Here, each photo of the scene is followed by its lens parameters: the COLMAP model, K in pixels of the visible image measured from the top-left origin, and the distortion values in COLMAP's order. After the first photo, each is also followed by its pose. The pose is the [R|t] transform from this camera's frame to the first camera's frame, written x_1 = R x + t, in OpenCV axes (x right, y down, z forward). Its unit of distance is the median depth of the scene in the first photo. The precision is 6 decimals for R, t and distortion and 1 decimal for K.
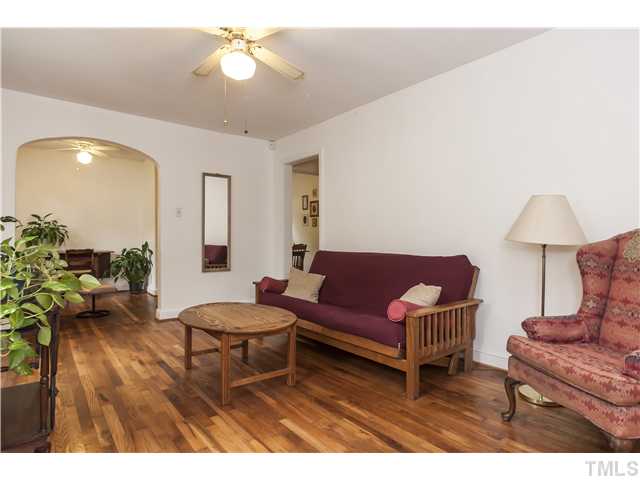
lens RADIAL K [[365.6, 0, 320.2], [0, 365.6, 239.8], [0, 0, 1]] dist [0.001386, 0.000107]
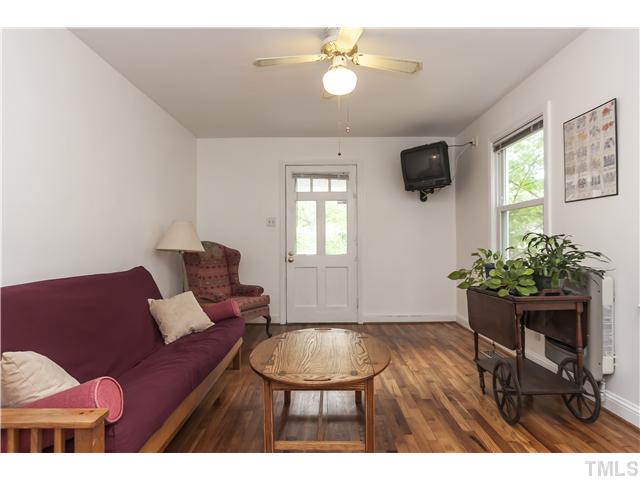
lens RADIAL K [[365.6, 0, 320.2], [0, 365.6, 240.6], [0, 0, 1]] dist [0.001386, 0.000107]
pose [[-0.787191, 0.007761, 0.616660, -0.844281], [0.002631, 0.999954, -0.009226, -0.026995], [-0.616704, -0.005640, -0.787175, 1.923315]]
